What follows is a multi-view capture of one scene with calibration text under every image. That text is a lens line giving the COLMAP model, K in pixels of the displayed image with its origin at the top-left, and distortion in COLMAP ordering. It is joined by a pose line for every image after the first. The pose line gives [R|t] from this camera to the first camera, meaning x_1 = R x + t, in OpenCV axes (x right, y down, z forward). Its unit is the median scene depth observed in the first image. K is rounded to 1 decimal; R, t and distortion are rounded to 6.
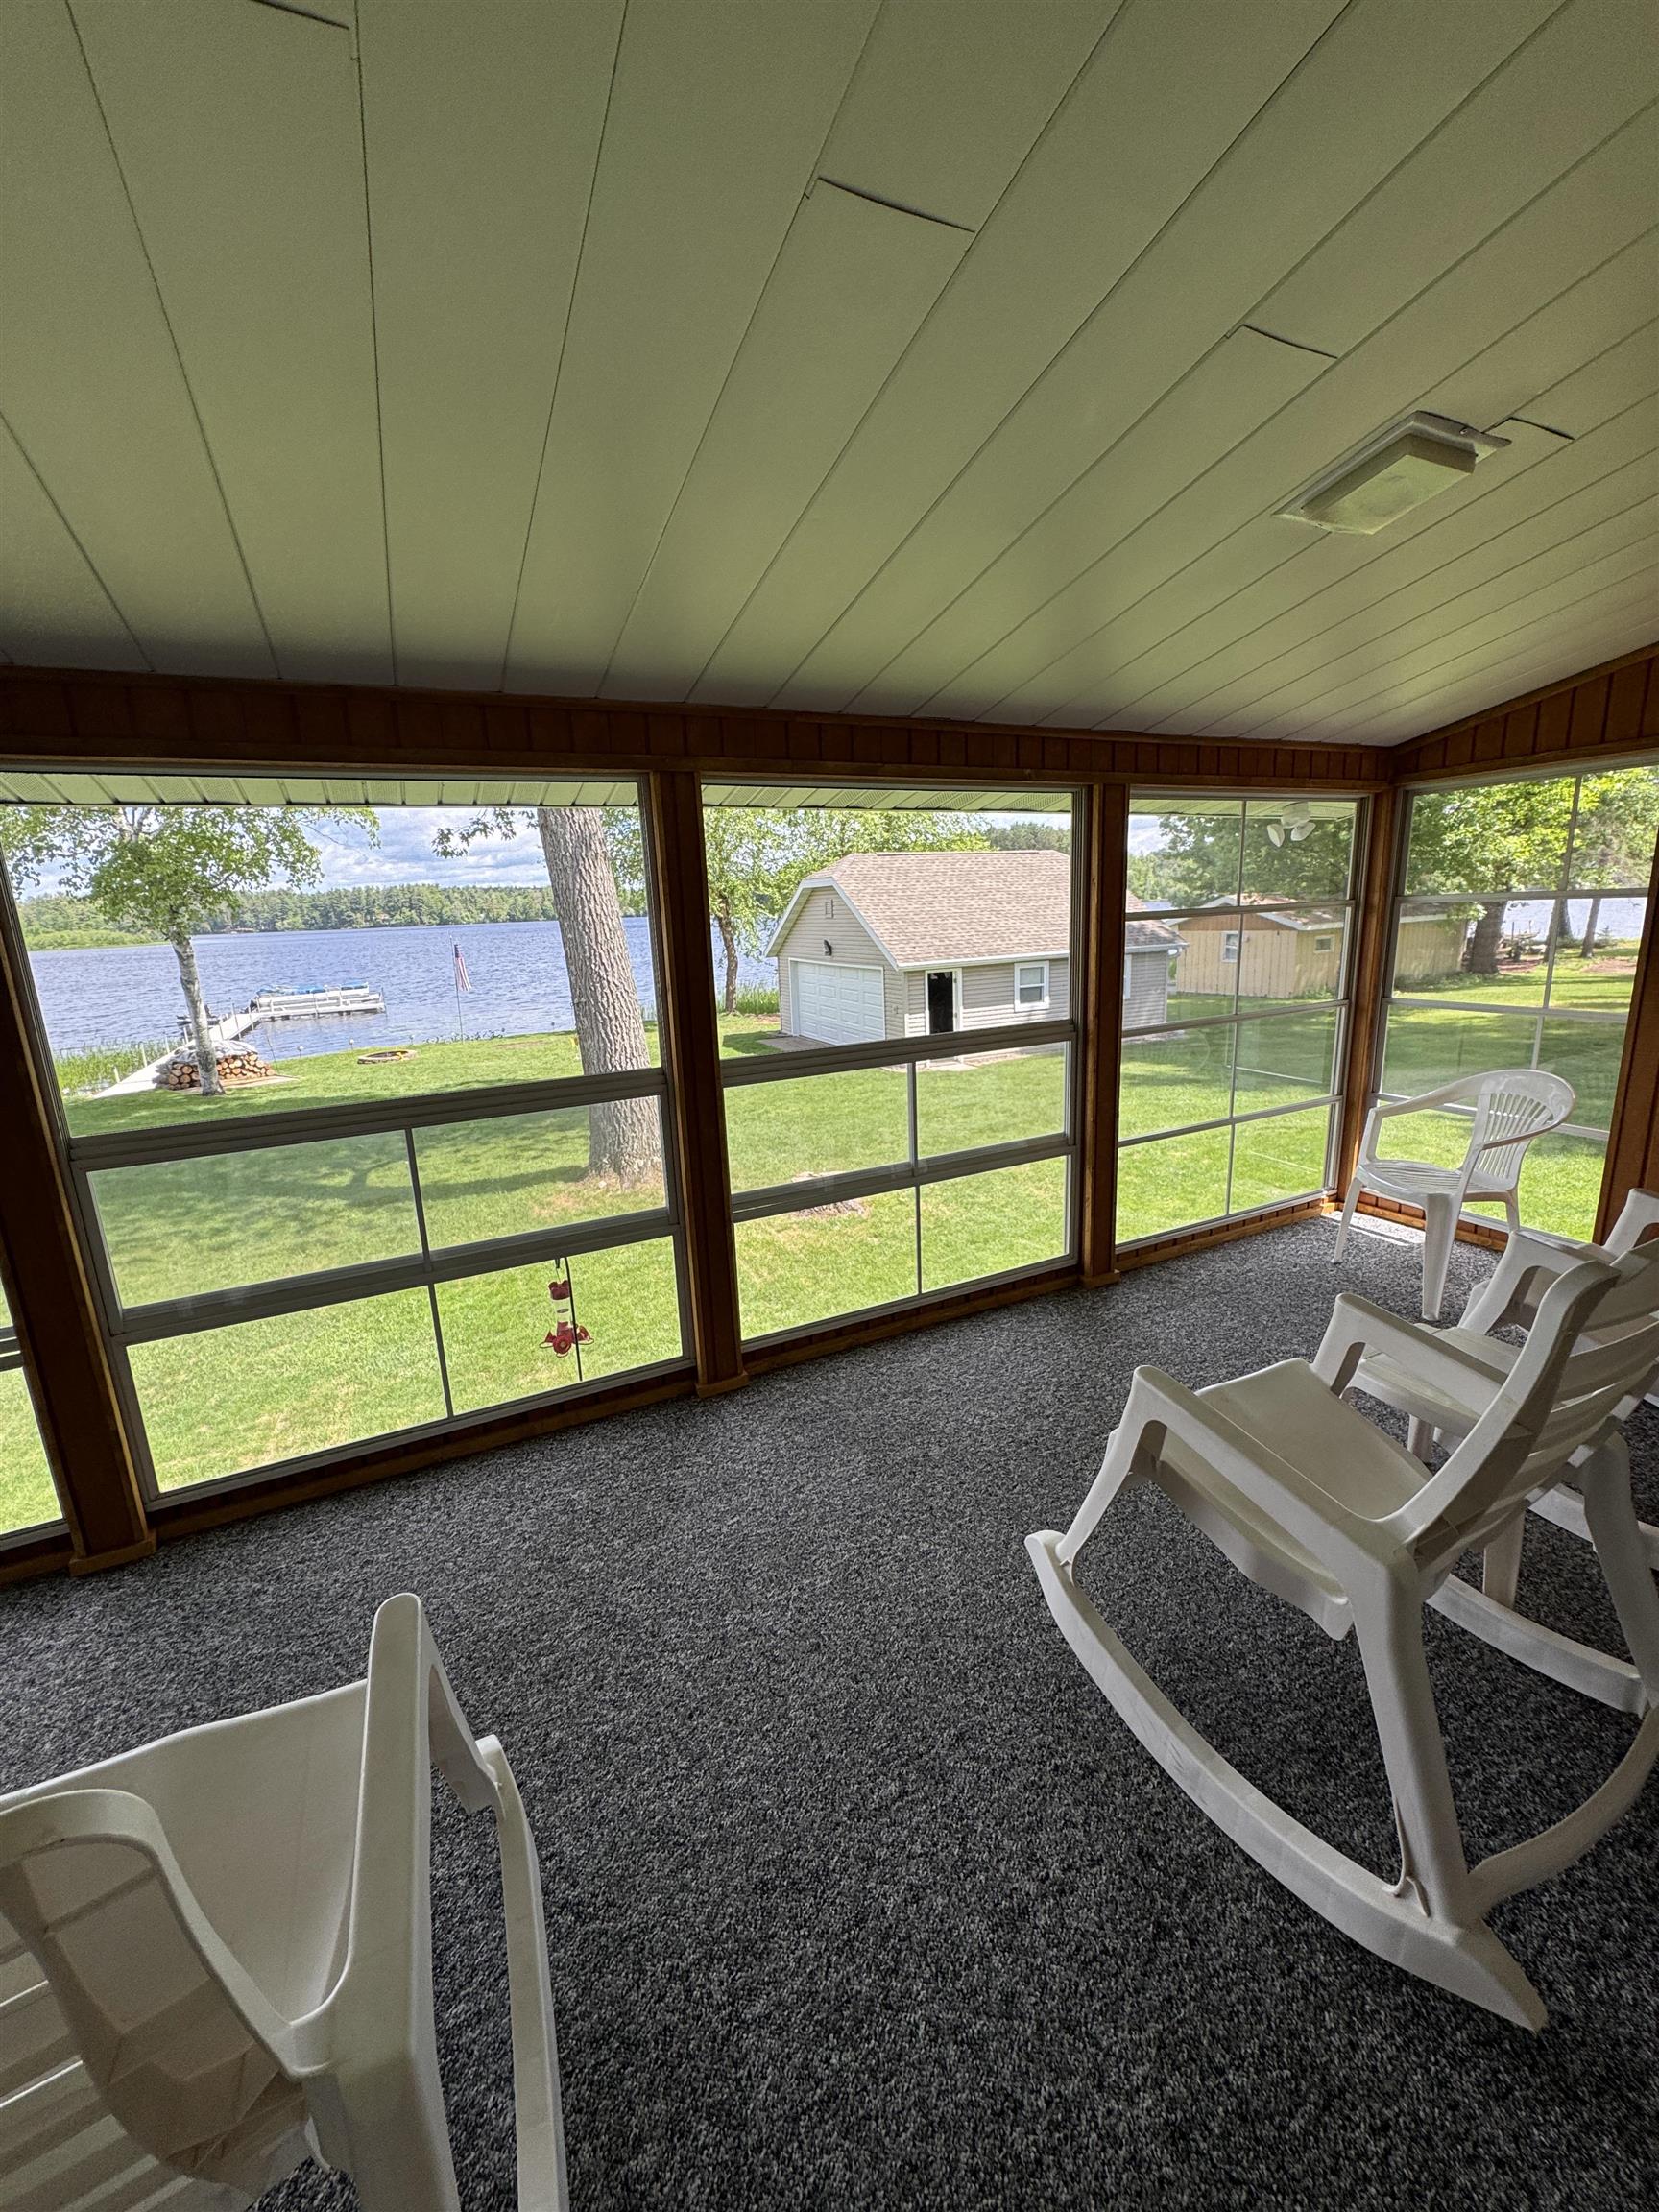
lens RADIAL K [[883.0, 0, 833.1], [0, 883.0, 1117.4], [0, 0, 1]] dist [-0.003210, 0.000354]
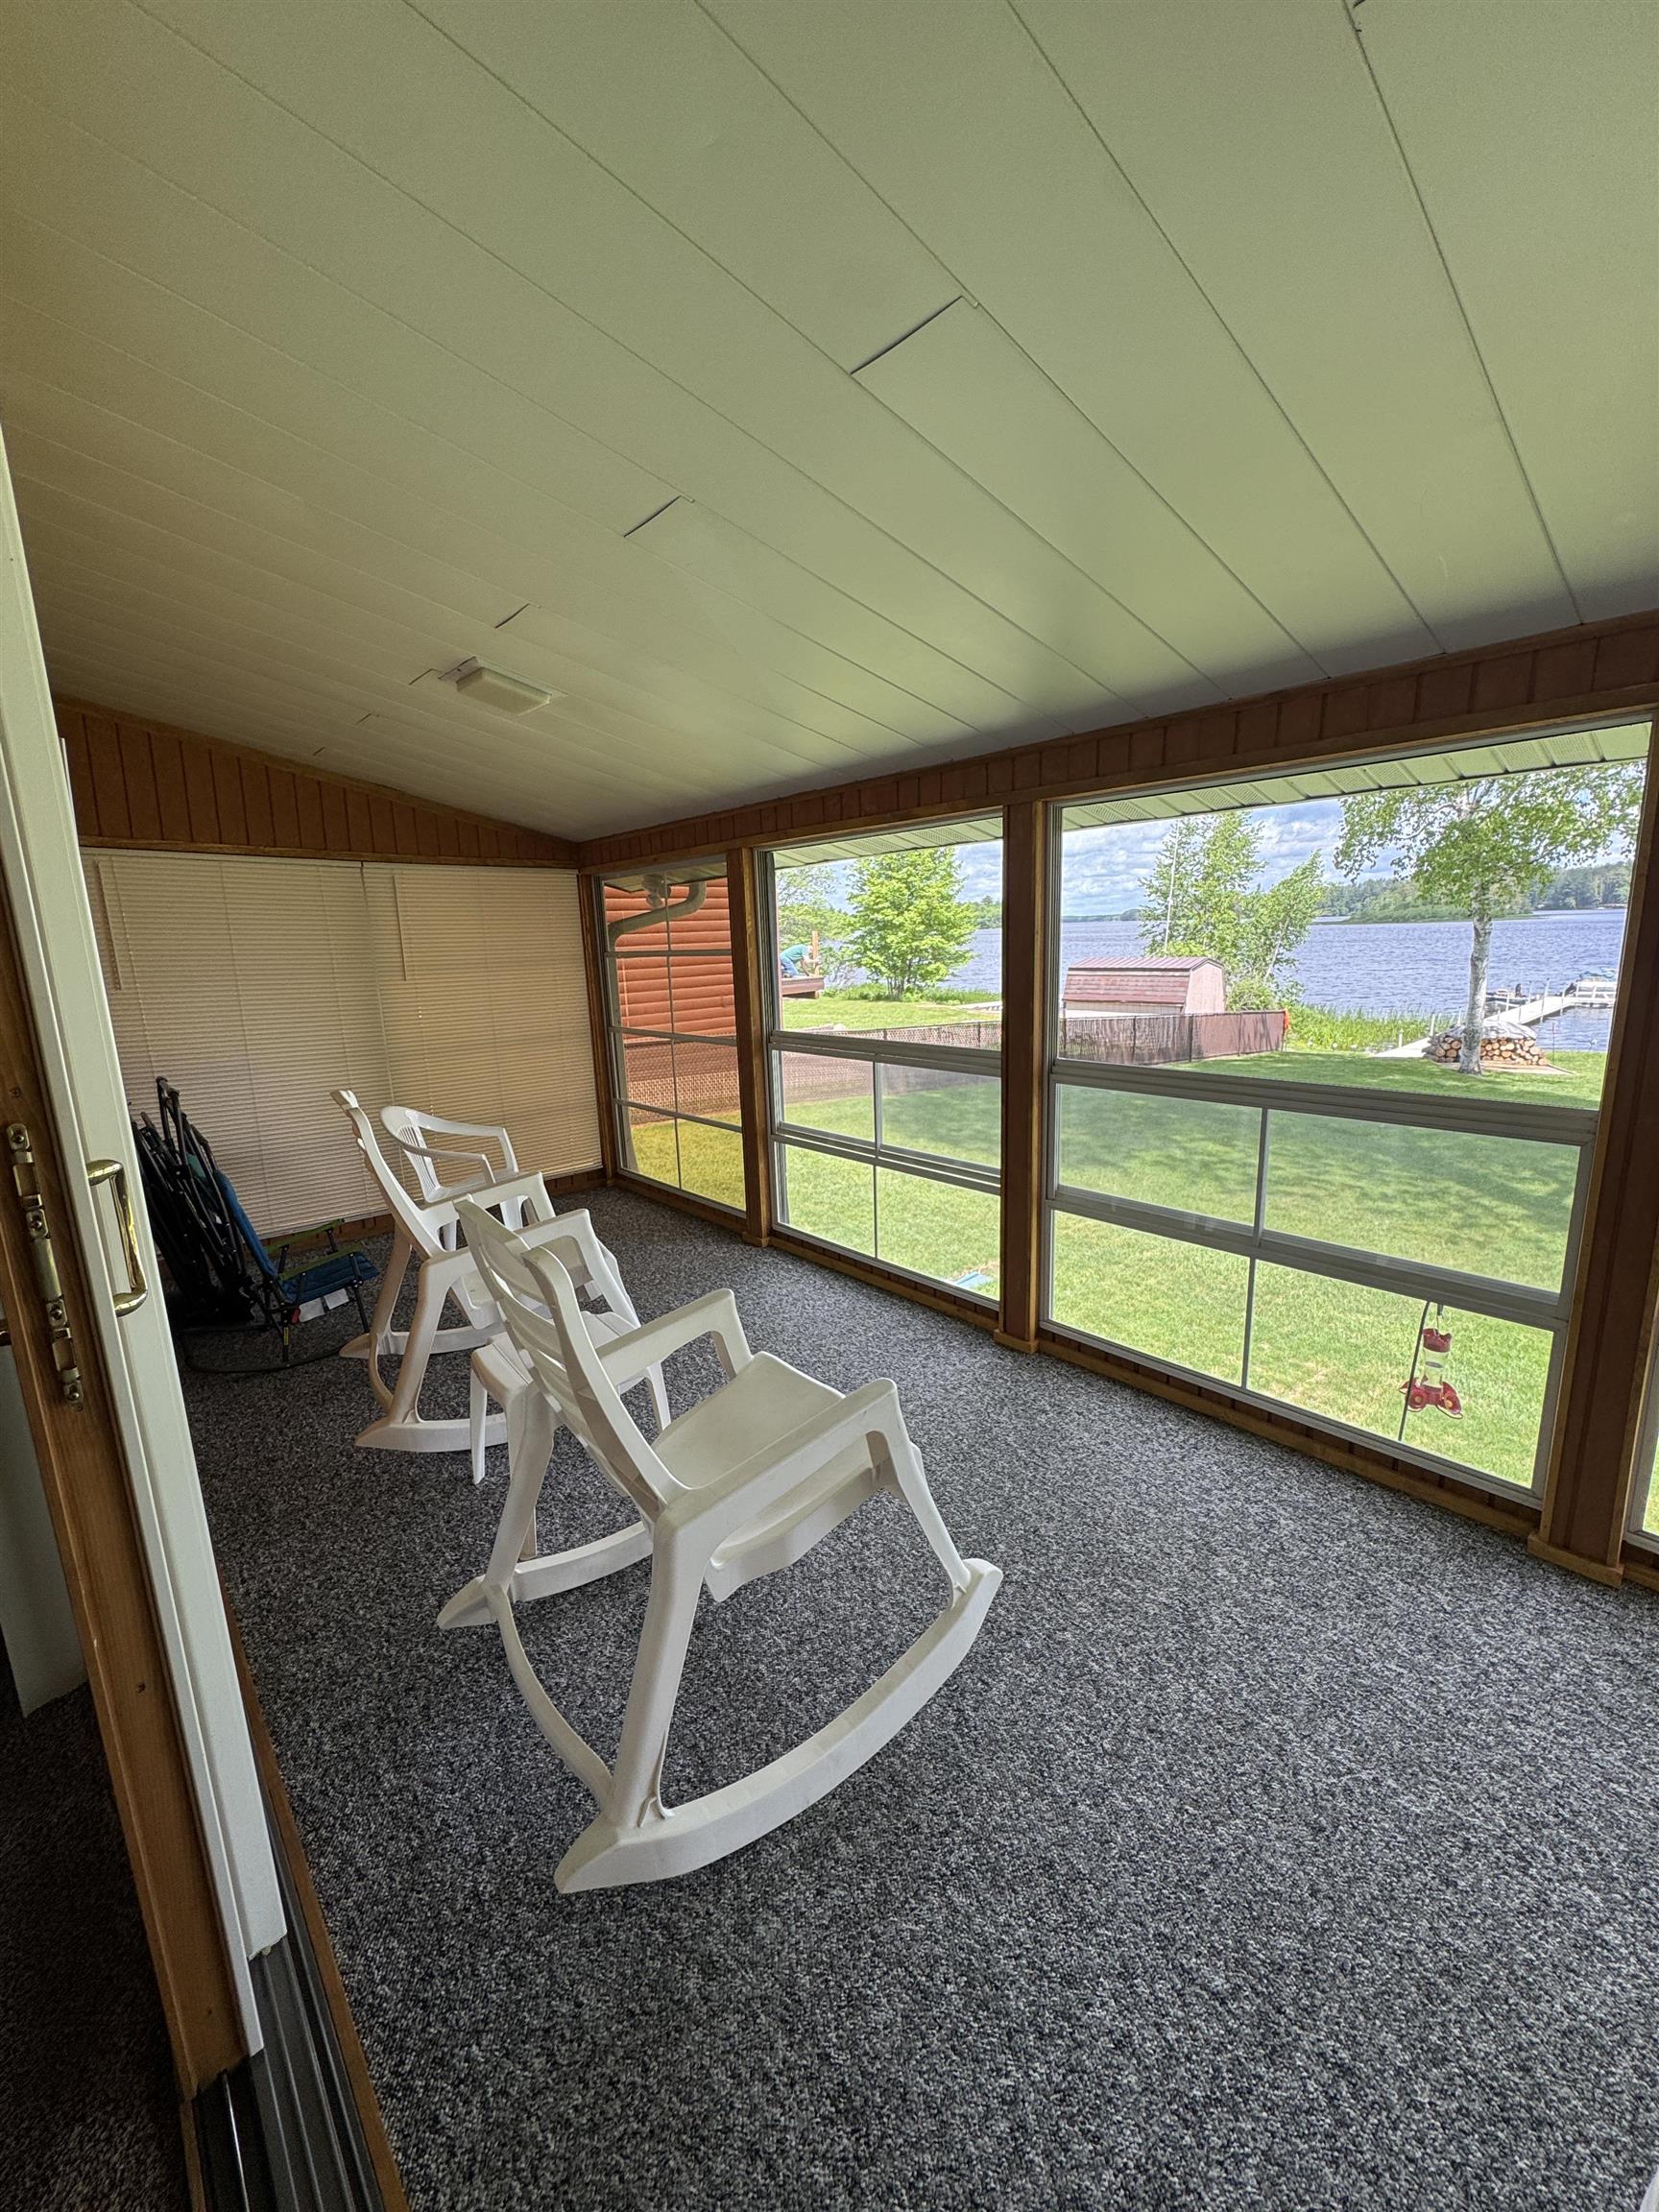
lens RADIAL K [[883.0, 0, 818.1], [0, 883.0, 1099.0], [0, 0, 1]] dist [-0.003210, 0.000354]
pose [[0.258182, 0.212777, -0.942374, 0.356651], [-0.205291, 0.965251, 0.161699, -0.055594], [0.944033, 0.151713, 0.292891, 0.178067]]
